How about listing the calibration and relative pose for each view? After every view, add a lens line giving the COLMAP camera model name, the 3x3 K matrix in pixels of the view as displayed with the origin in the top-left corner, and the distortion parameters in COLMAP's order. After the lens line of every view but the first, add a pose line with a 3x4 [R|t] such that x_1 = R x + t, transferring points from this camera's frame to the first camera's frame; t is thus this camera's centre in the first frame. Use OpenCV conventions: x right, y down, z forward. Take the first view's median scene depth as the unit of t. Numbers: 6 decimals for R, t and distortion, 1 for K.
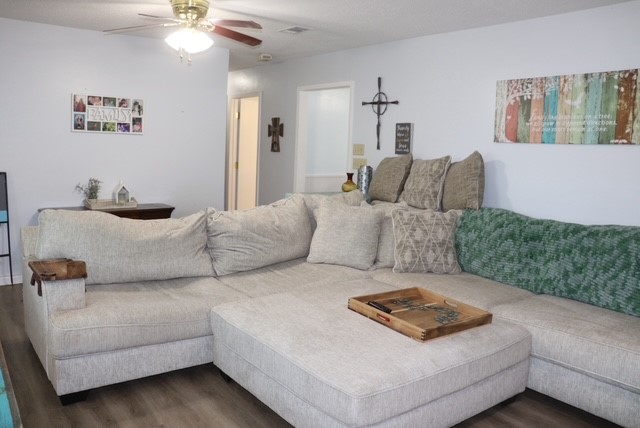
lens RADIAL K [[522.6, 0, 317.9], [0, 522.6, 209.8], [0, 0, 1]] dist [-0.168474, 0.147981]
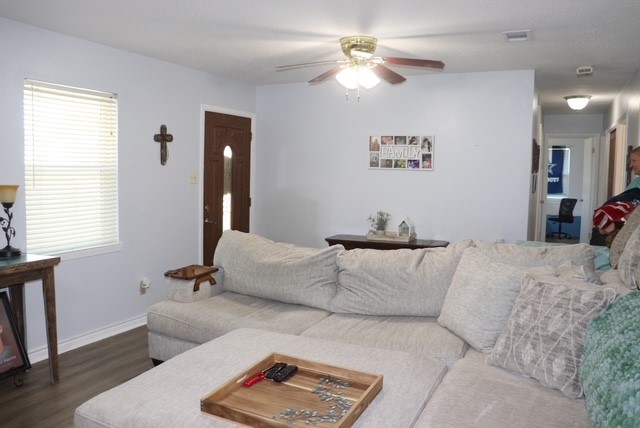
lens RADIAL K [[522.6, 0, 317.9], [0, 522.6, 209.8], [0, 0, 1]] dist [-0.168474, 0.147981]
pose [[0.460552, 0.036319, -0.886890, 0.493074], [-0.104605, 0.994421, -0.013598, -0.036667], [0.881448, 0.099035, 0.461781, 0.372983]]
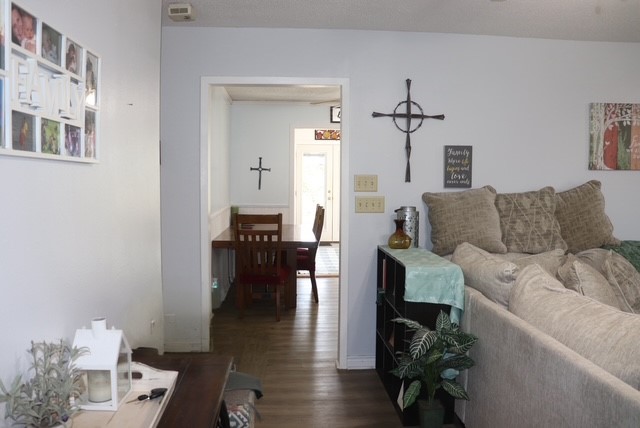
lens RADIAL K [[522.6, 0, 317.9], [0, 522.6, 209.8], [0, 0, 1]] dist [-0.168474, 0.147981]
pose [[0.558412, -0.086801, 0.825010, -0.576811], [0.116524, 0.992858, 0.025590, -0.120145], [-0.821339, 0.081844, 0.564538, 0.766332]]
